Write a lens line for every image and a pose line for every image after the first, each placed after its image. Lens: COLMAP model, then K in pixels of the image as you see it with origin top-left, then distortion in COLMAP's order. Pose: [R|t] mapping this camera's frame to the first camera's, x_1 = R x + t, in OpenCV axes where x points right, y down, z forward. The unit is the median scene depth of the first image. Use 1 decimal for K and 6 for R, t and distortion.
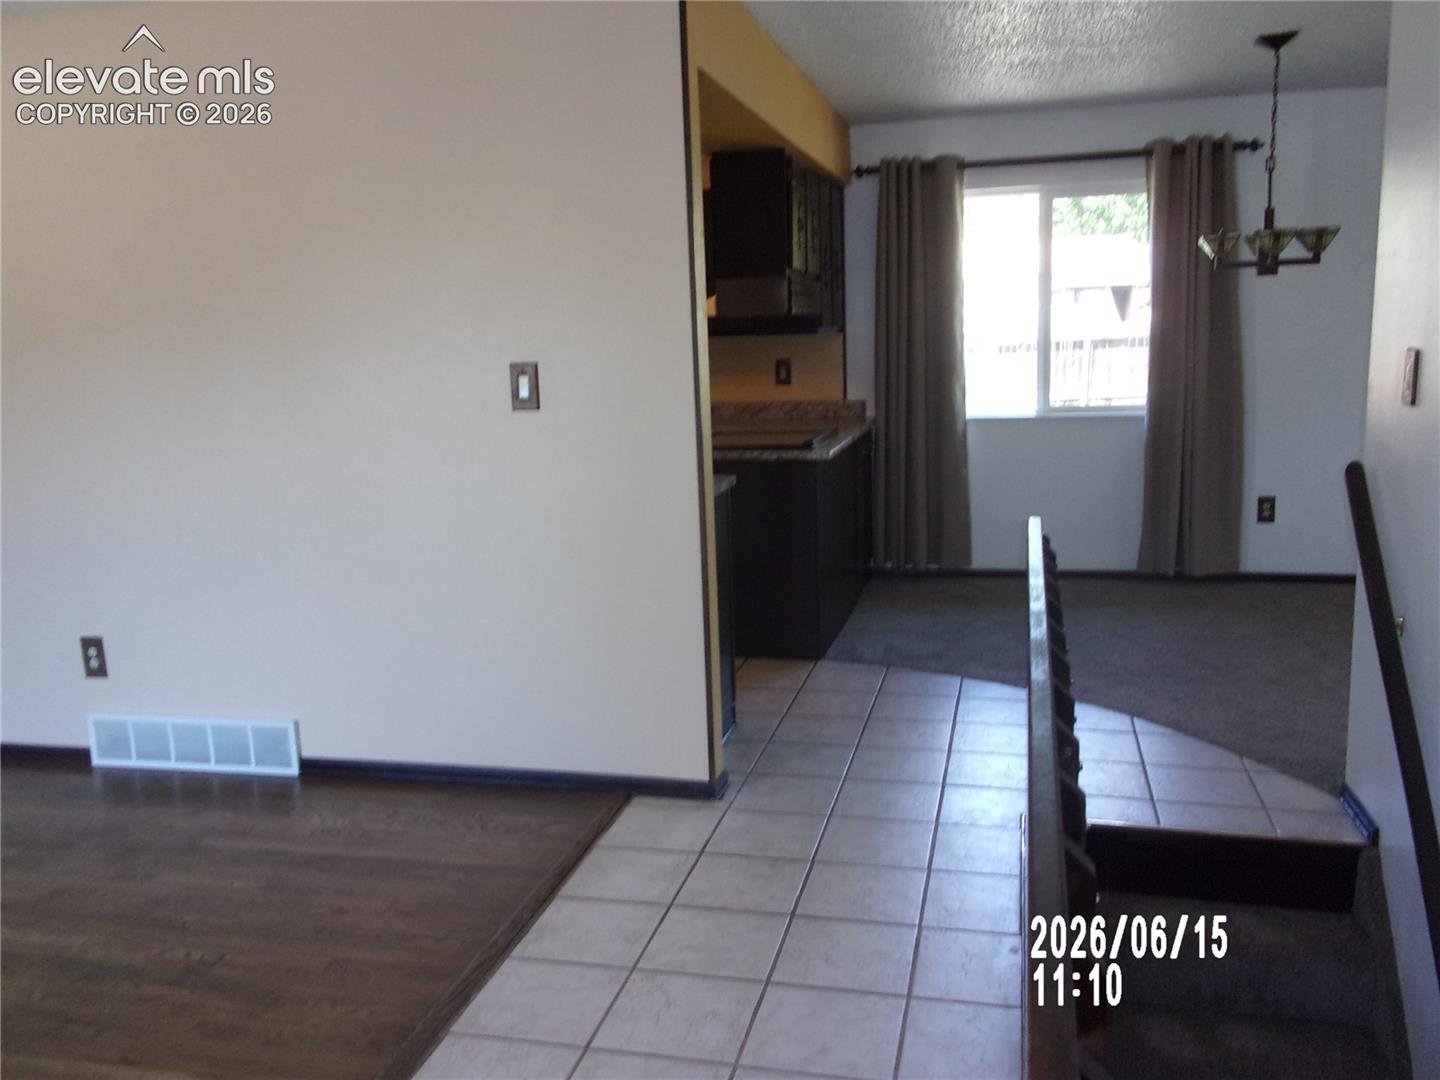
lens RADIAL K [[1194.7, 0, 724.7], [0, 1194.7, 543.8], [0, 0, 1]] dist [0.009529, -0.002888]
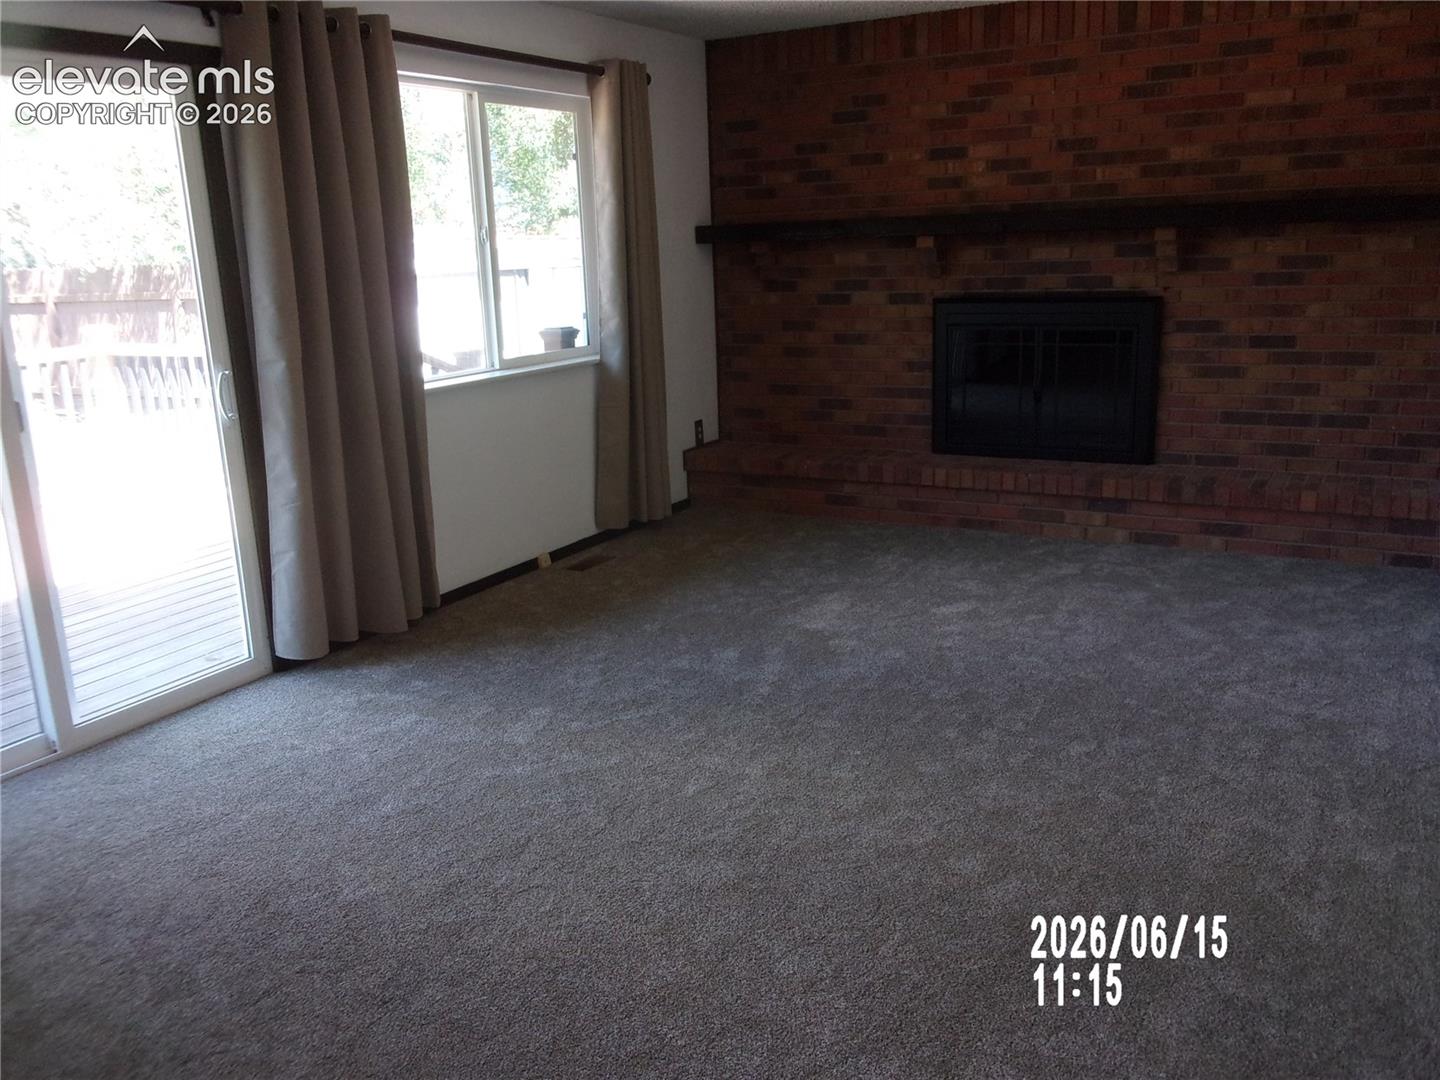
lens RADIAL K [[1194.7, 0, 724.7], [0, 1194.7, 543.8], [0, 0, 1]] dist [0.009529, -0.002888]
pose [[0.256926, -0.213025, 0.942661, -0.498245], [0.193459, 0.966998, 0.165797, -0.102829], [-0.946870, 0.139769, 0.289659, 0.650905]]
